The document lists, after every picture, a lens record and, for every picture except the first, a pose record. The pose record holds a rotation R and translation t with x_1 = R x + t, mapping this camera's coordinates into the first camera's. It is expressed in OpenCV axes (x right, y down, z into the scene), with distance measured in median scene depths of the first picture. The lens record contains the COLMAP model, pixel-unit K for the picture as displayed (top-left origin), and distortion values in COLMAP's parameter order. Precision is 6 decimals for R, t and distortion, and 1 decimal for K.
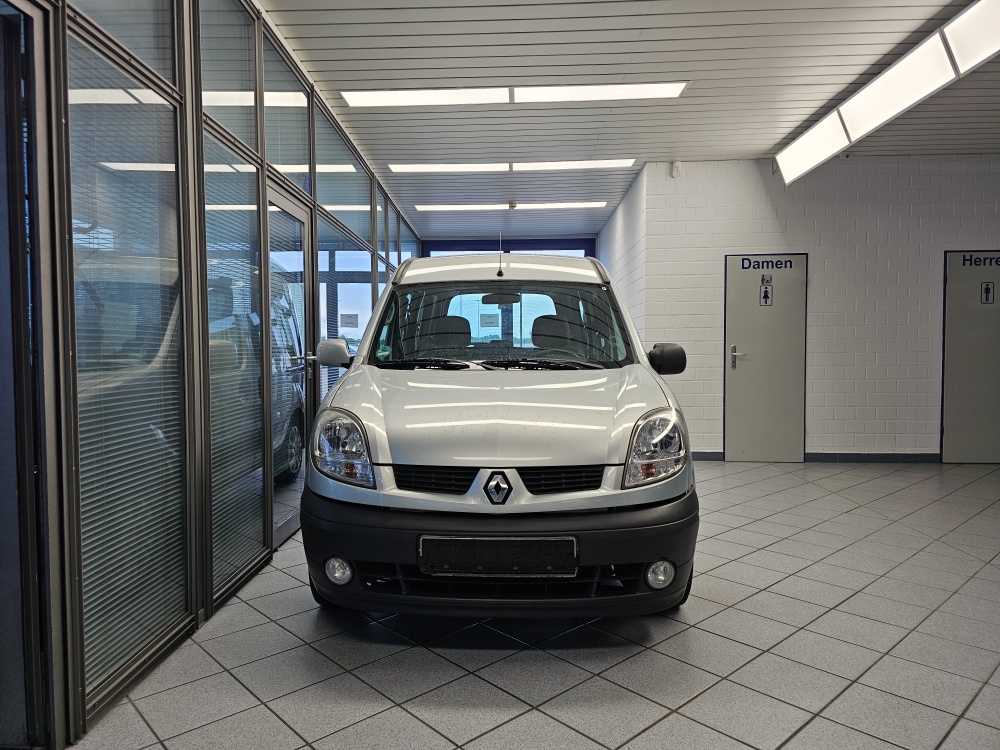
lens RADIAL K [[680.4, 0, 488.5], [0, 680.4, 358.6], [0, 0, 1]] dist [0.068789, -0.072726]
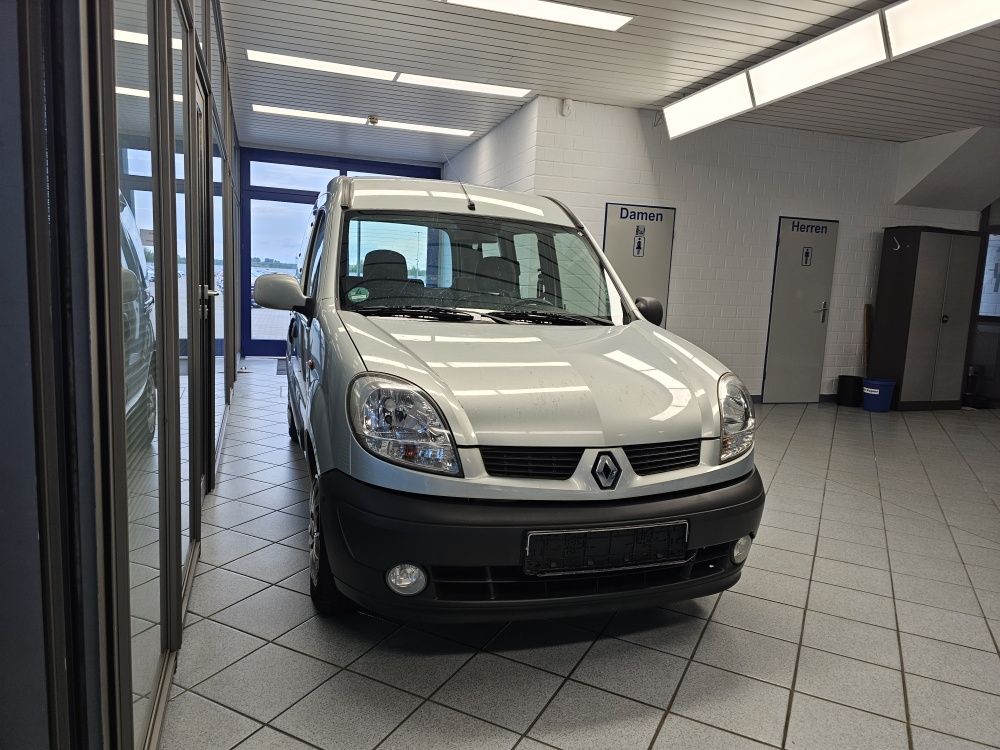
lens RADIAL K [[680.4, 0, 488.5], [0, 680.4, 358.6], [0, 0, 1]] dist [0.068789, -0.072726]
pose [[0.932282, 0.007309, 0.361658, -0.301046], [-0.044604, 0.994489, 0.094882, -0.018429], [-0.358971, -0.104588, 0.927470, 0.181264]]
